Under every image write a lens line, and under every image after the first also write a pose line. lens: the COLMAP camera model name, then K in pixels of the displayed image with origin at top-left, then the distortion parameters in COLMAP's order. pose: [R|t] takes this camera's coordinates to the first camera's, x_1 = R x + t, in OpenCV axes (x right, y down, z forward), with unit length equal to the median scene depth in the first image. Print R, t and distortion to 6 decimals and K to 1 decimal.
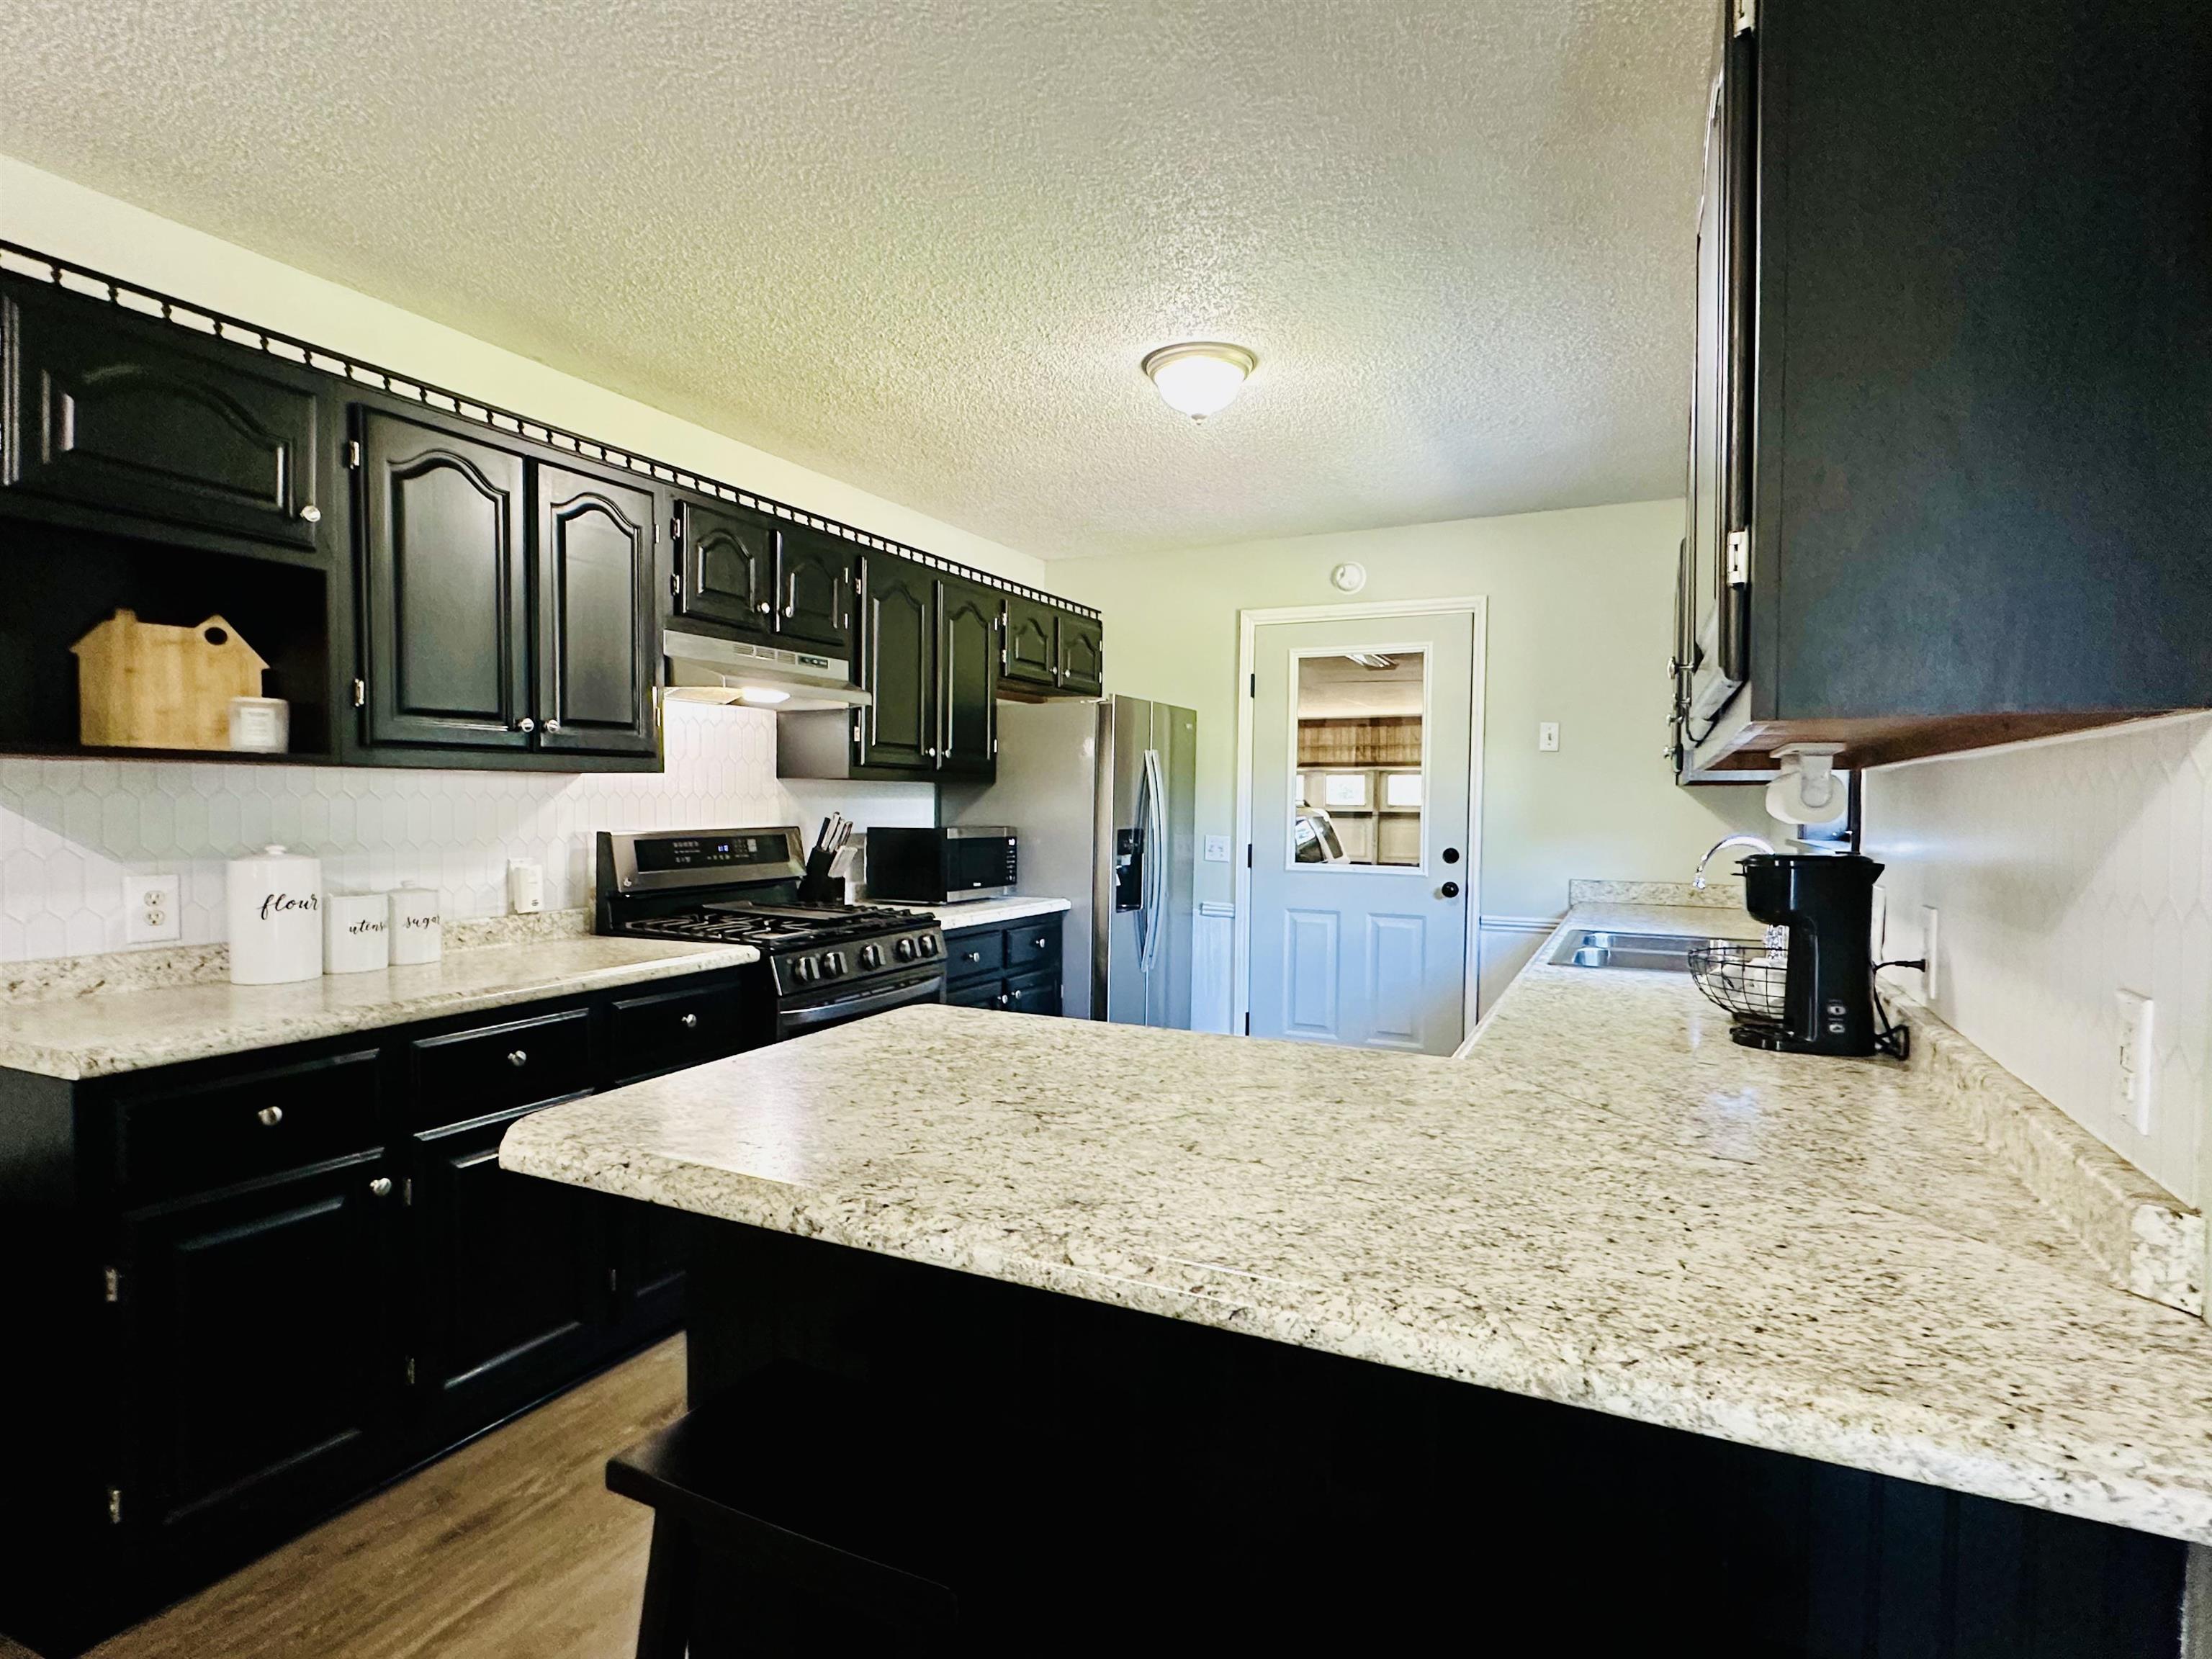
lens RADIAL K [[1138.1, 0, 1097.9], [0, 1138.1, 828.4], [0, 0, 1]] dist [-0.003326, 0.001477]
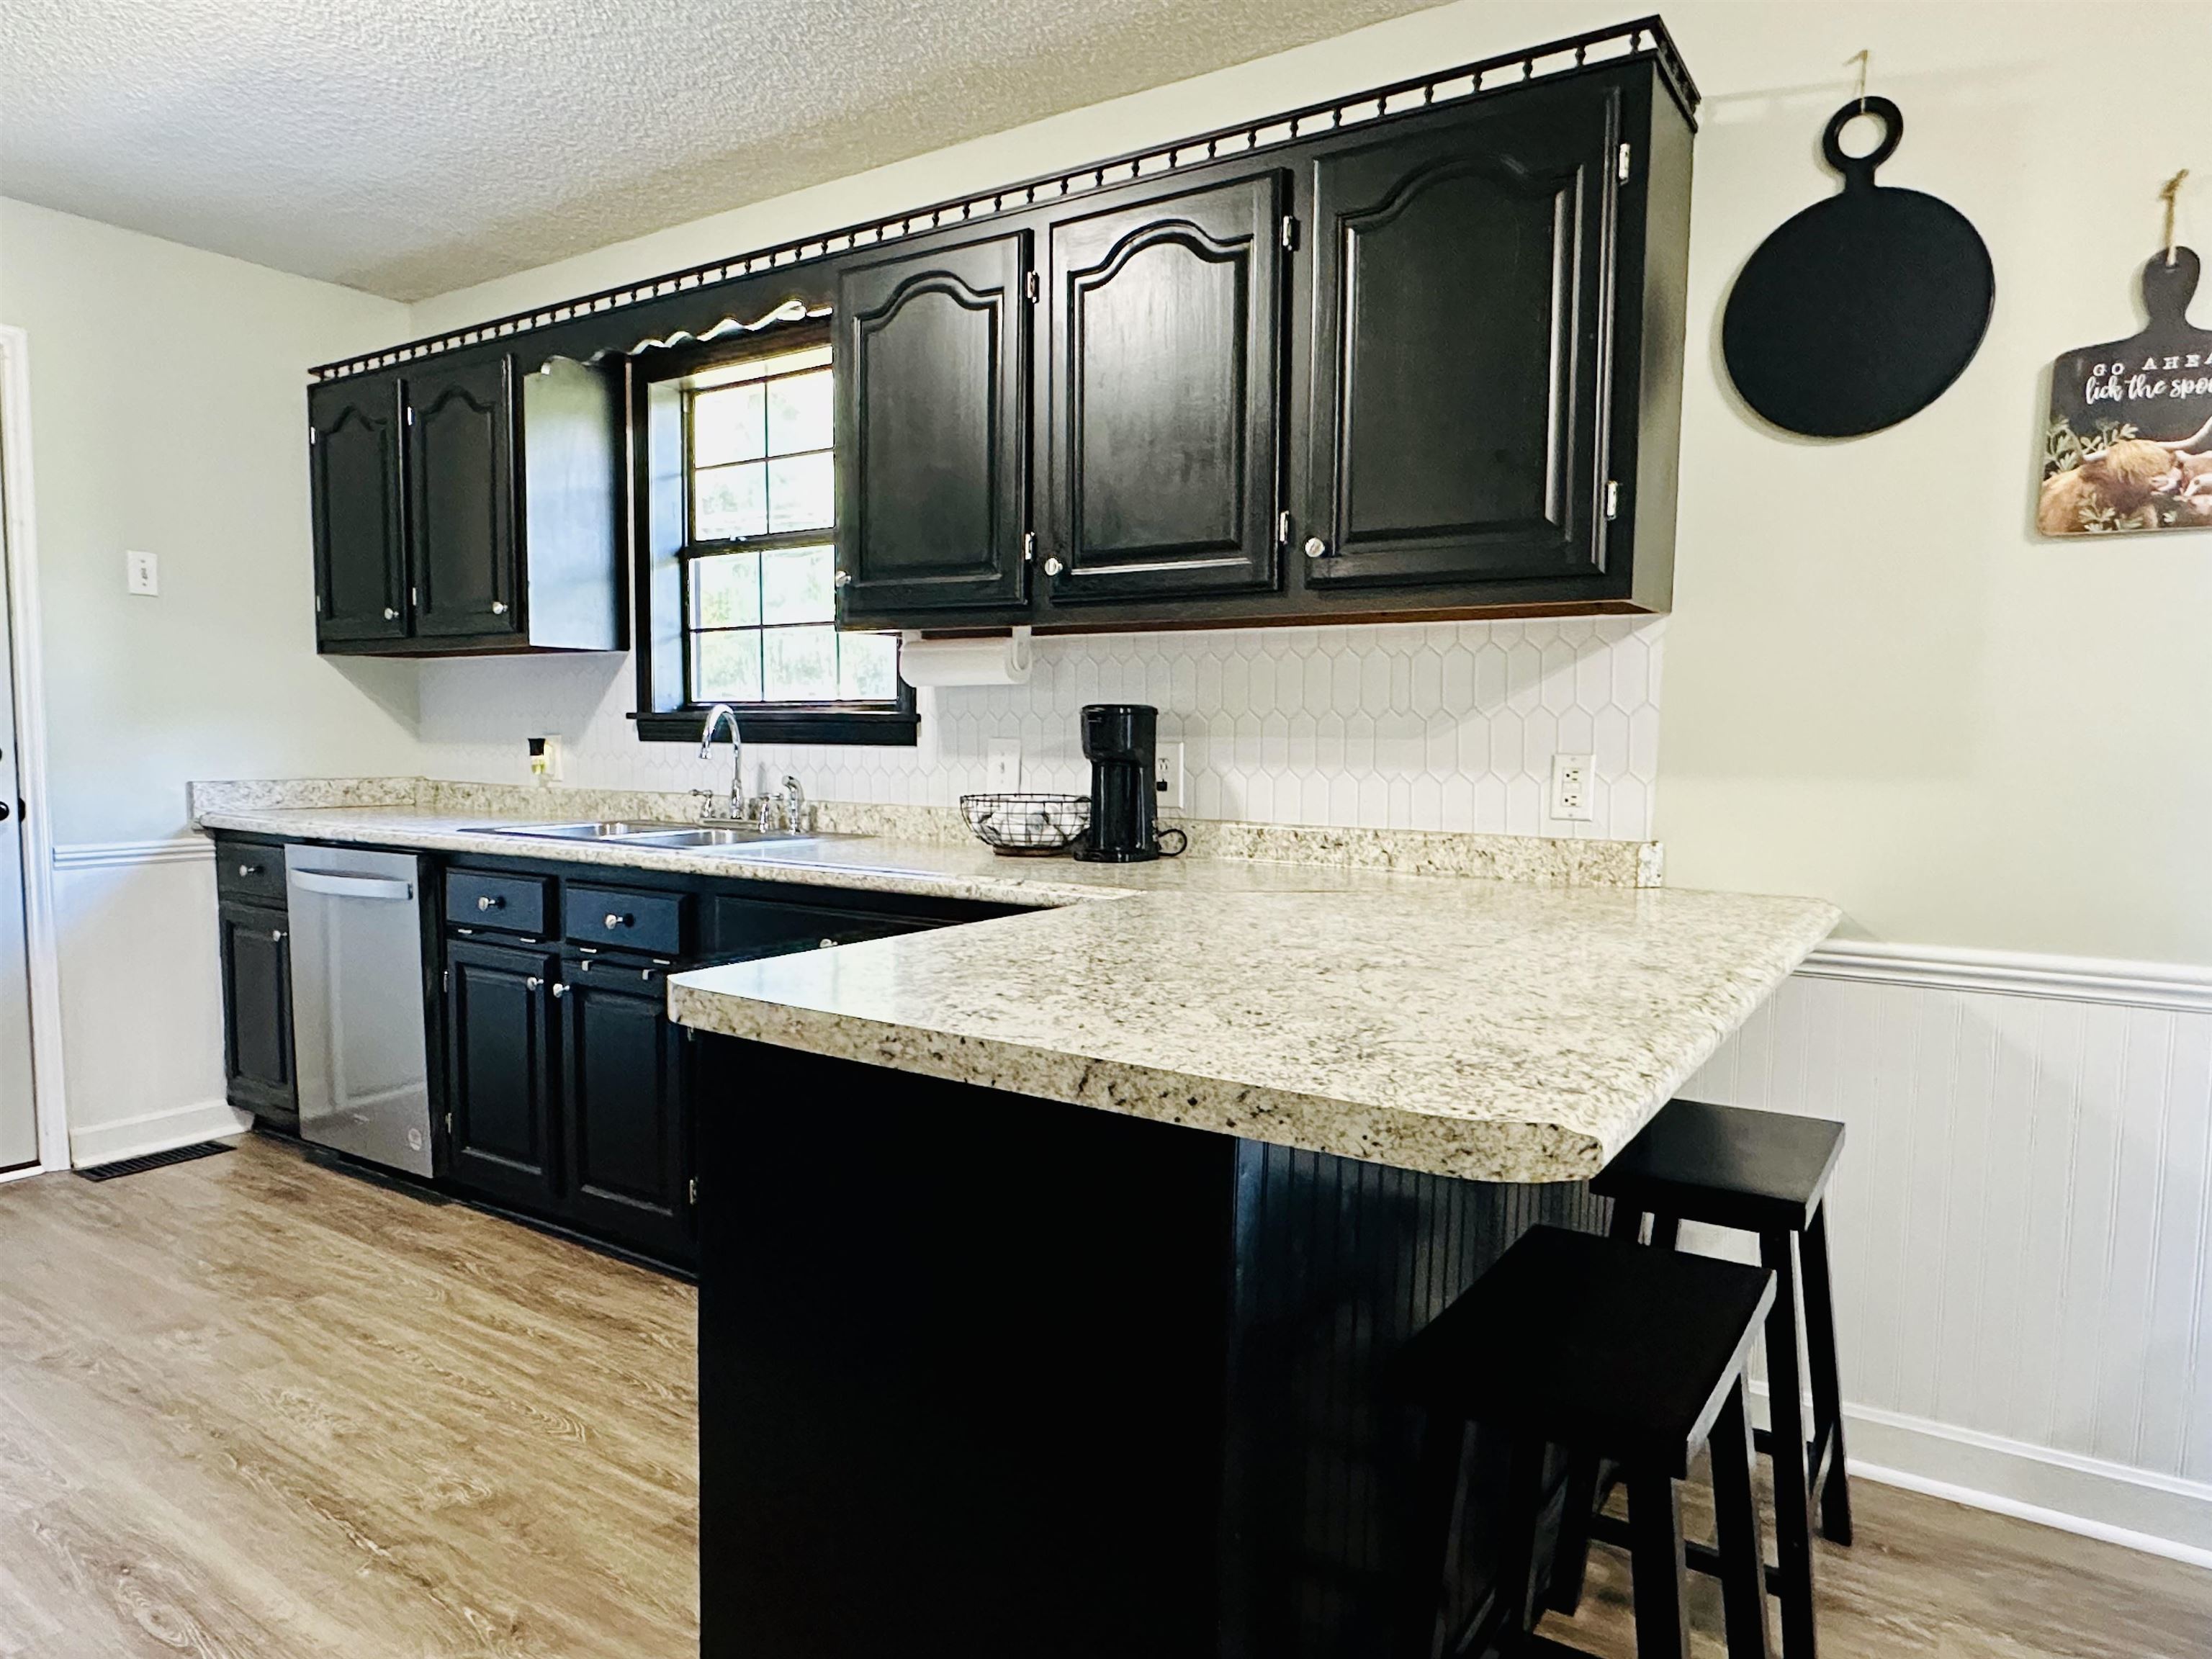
lens RADIAL K [[1376.5, 0, 1120.4], [0, 1376.5, 860.2], [0, 0, 1]] dist [-0.018966, 0.002703]
pose [[0.117391, -0.101370, 0.987899, -0.521703], [0.016369, 0.994839, 0.100137, 0.026098], [-0.992951, 0.004416, 0.118444, 0.488434]]
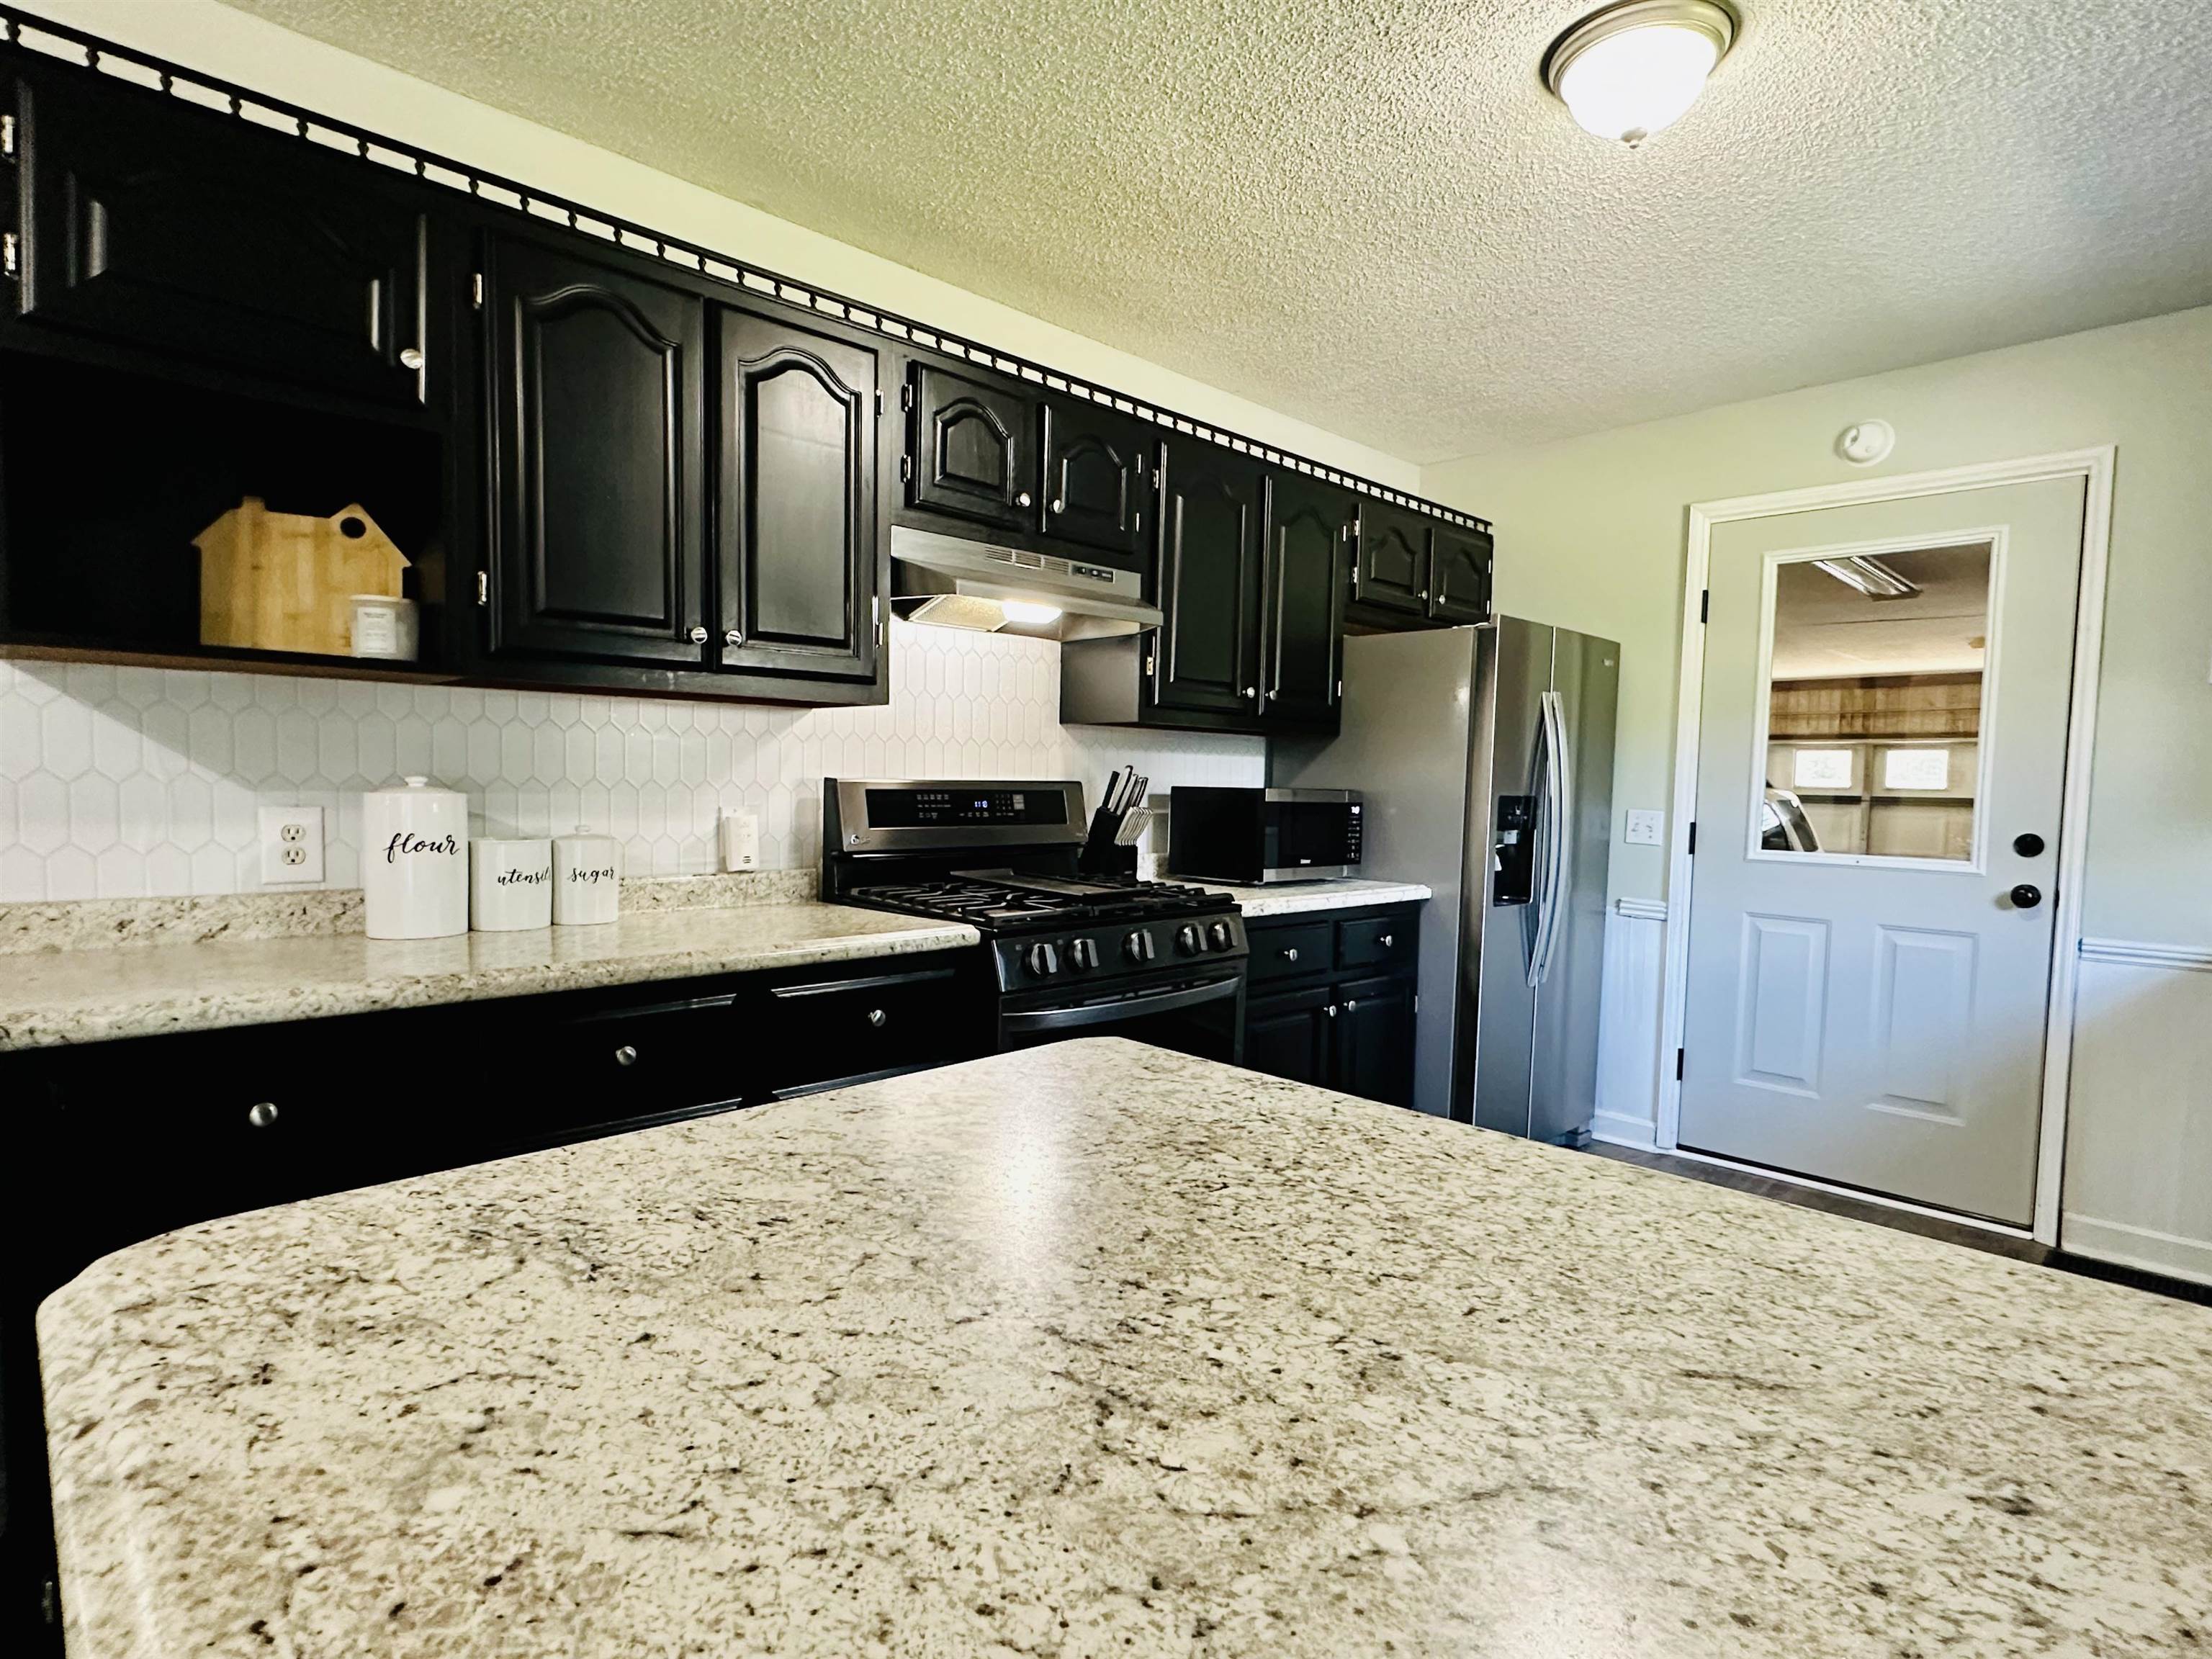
lens RADIAL K [[1138.1, 0, 1097.2], [0, 1138.1, 840.2], [0, 0, 1]] dist [-0.003326, 0.001477]
pose [[0.940868, 0.029987, -0.337443, 0.032116], [-0.021775, 0.999368, 0.028094, 0.021512], [0.338072, -0.019085, 0.940927, 0.290161]]
